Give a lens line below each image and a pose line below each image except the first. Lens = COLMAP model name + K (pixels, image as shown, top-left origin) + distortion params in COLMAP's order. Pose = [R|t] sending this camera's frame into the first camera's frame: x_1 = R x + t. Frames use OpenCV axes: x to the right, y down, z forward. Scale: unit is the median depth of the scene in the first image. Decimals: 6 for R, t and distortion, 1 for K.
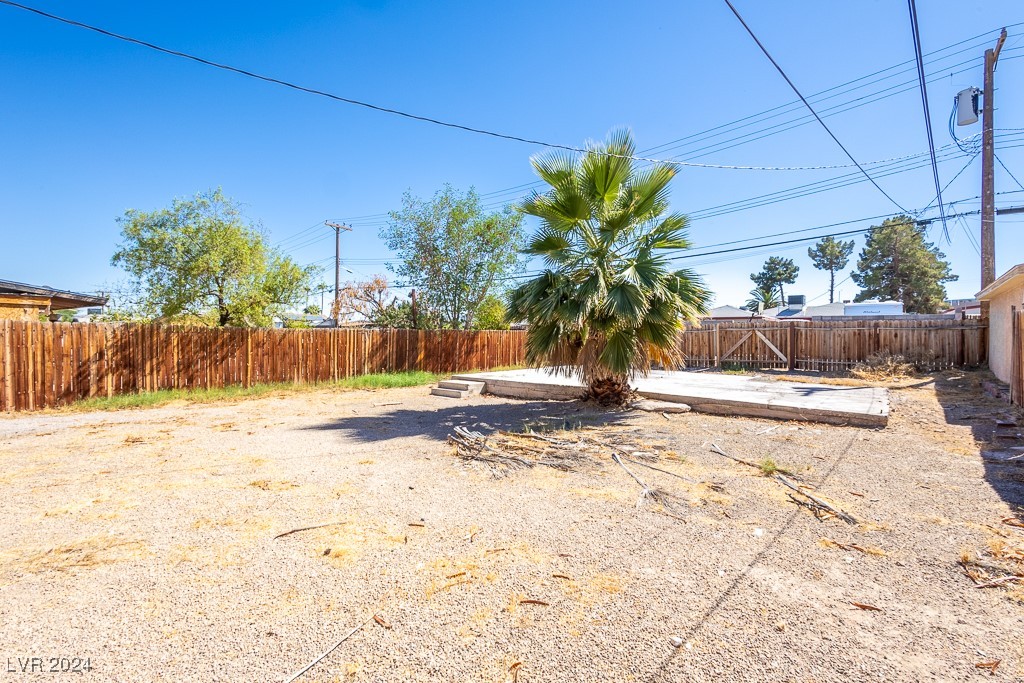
lens RADIAL K [[507.3, 0, 512.0], [0, 507.3, 341.5], [0, 0, 1]] dist [0.000665, 0.000250]
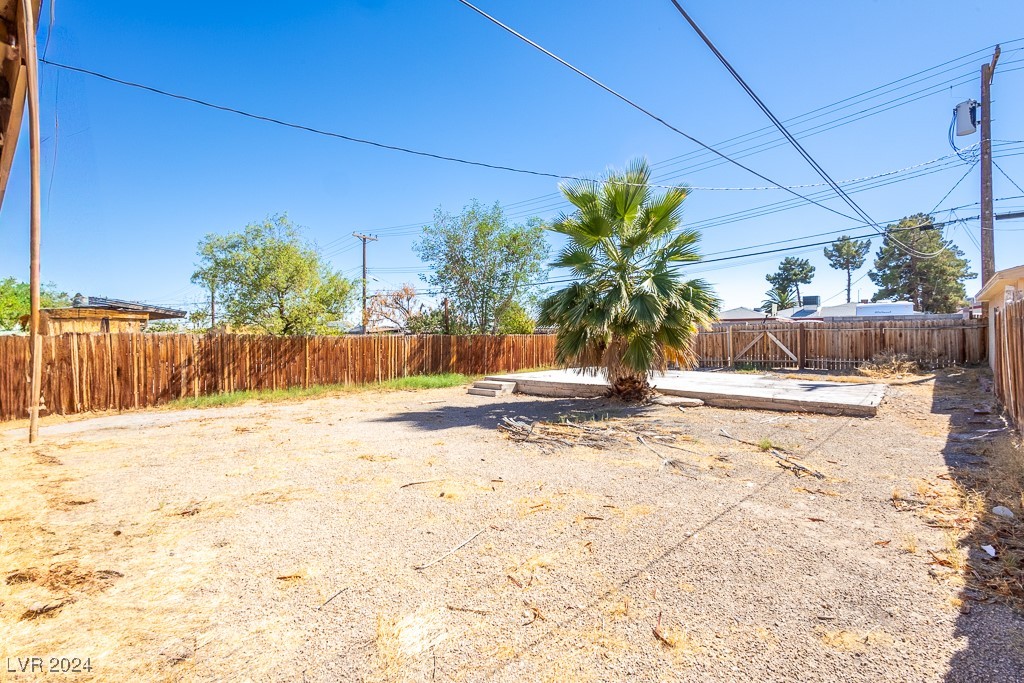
lens RADIAL K [[507.3, 0, 512.0], [0, 507.3, 341.5], [0, 0, 1]] dist [0.000665, 0.000250]
pose [[0.999520, -0.011794, -0.028637, -0.034823], [0.011605, 0.999910, -0.006770, -0.001390], [0.028714, 0.006435, 0.999567, -0.121733]]
